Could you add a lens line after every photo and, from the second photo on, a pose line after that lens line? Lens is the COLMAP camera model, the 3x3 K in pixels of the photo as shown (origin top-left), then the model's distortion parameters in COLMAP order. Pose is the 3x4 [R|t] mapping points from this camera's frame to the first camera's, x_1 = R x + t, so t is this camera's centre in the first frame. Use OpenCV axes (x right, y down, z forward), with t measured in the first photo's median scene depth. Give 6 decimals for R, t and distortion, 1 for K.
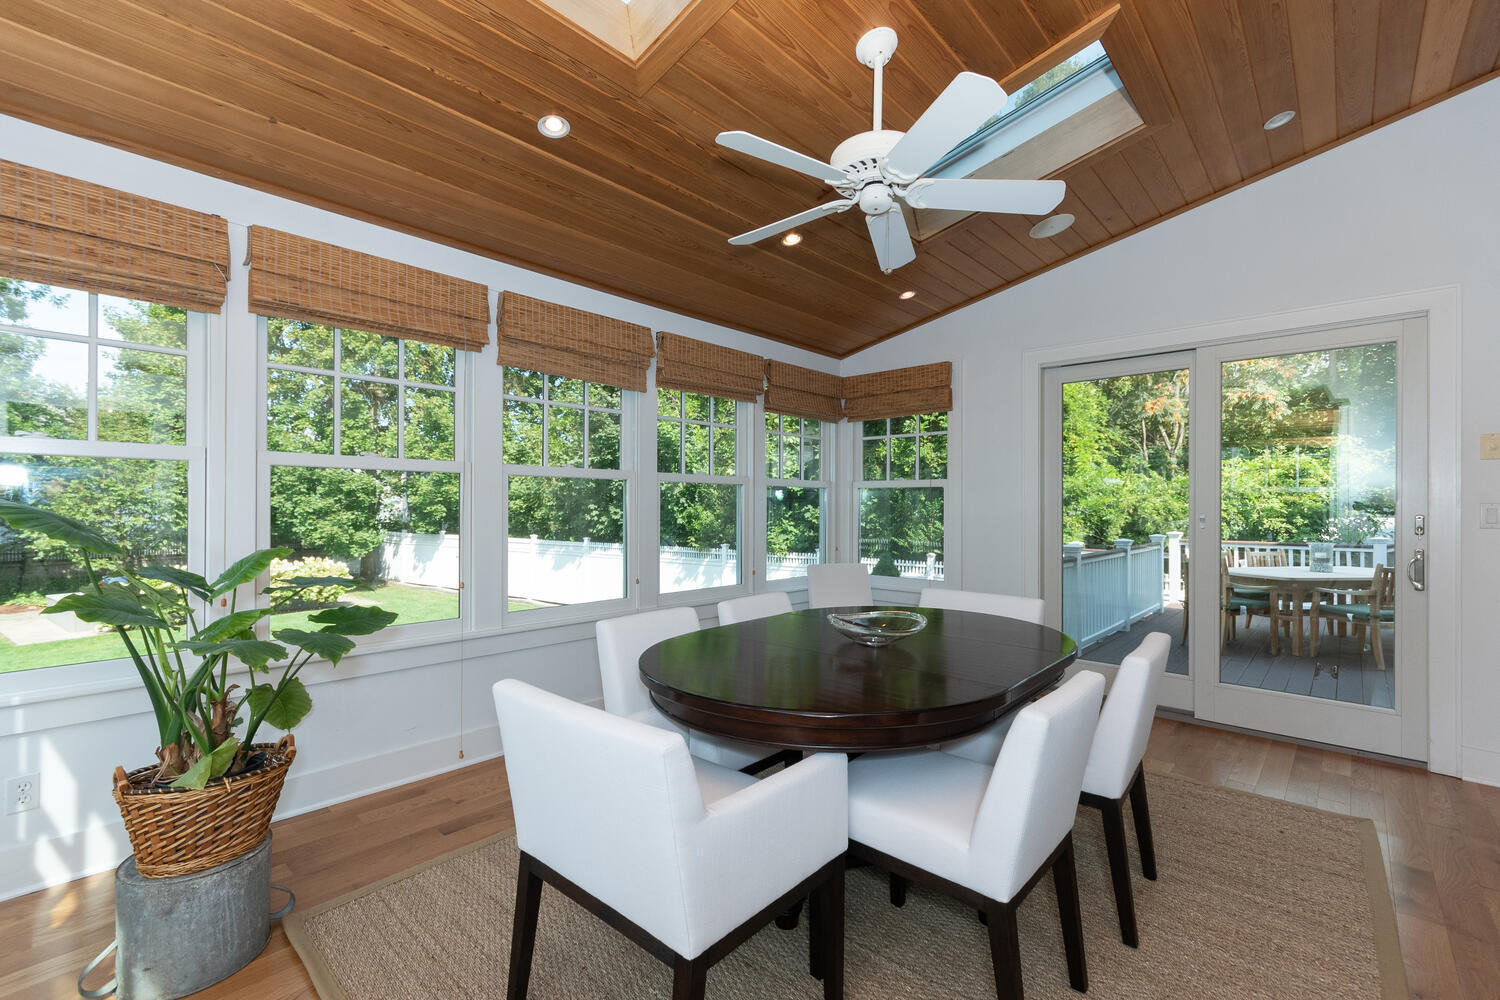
lens RADIAL K [[655.4, 0, 751.0], [0, 655.4, 506.9], [0, 0, 1]] dist [0.009727, -0.000128]
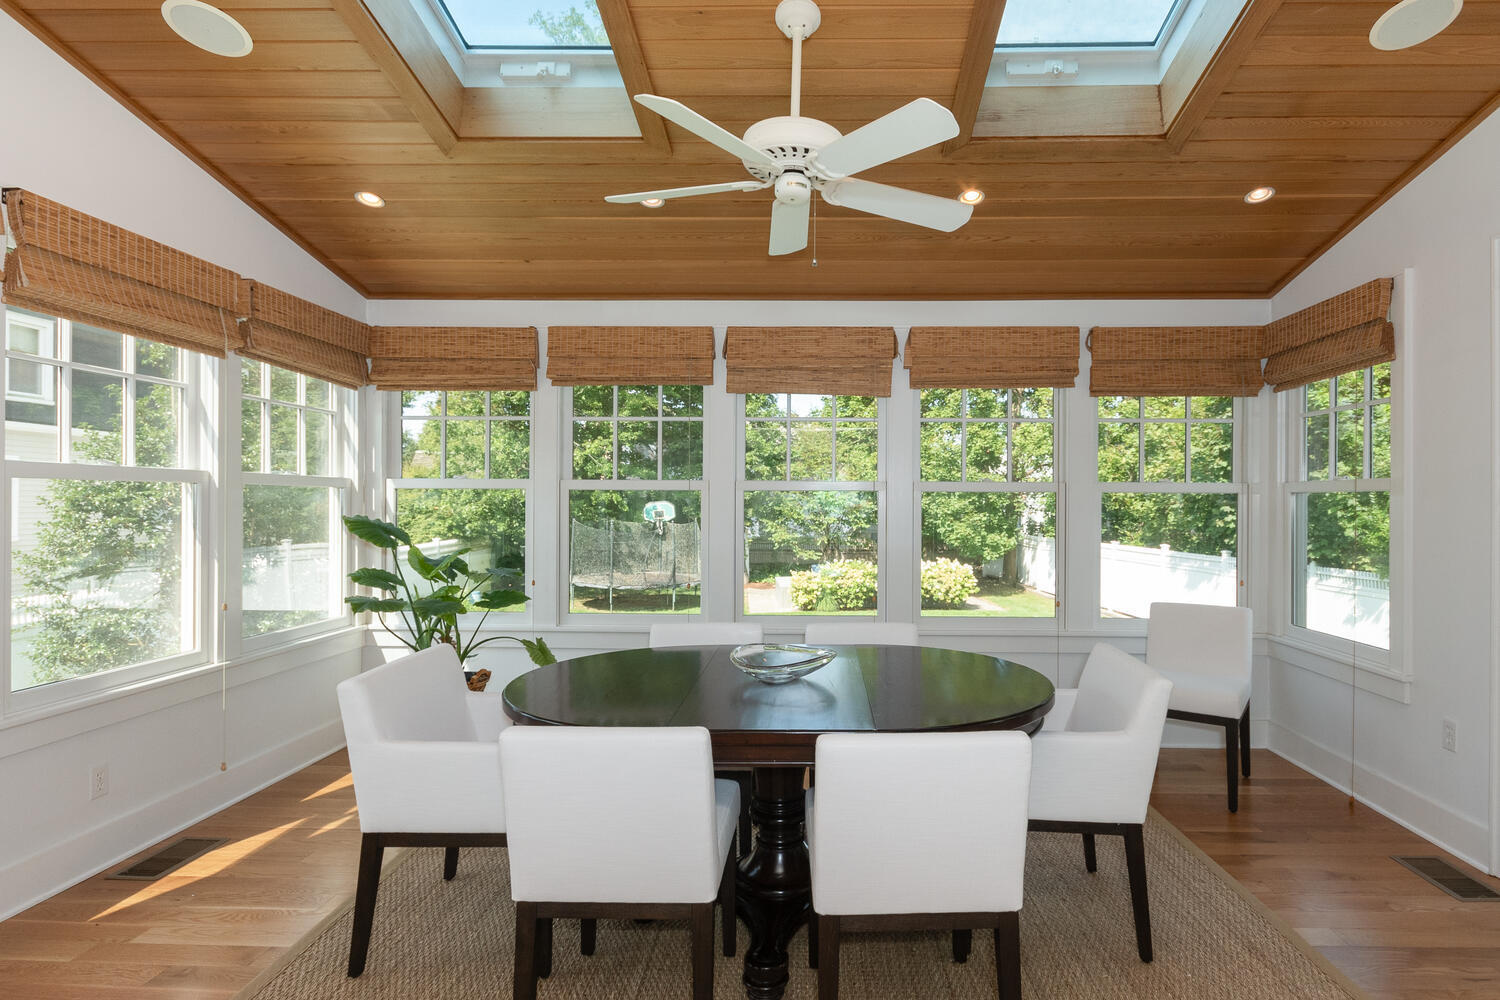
lens RADIAL K [[792.9, 0, 817.3], [0, 792.9, 499.8], [0, 0, 1]] dist [-0.001492, -0.000166]
pose [[0.660046, -0.004022, -0.751214, 0.138090], [-0.002036, 0.999972, -0.007143, -0.004929], [0.751222, 0.006245, 0.660020, 0.042669]]
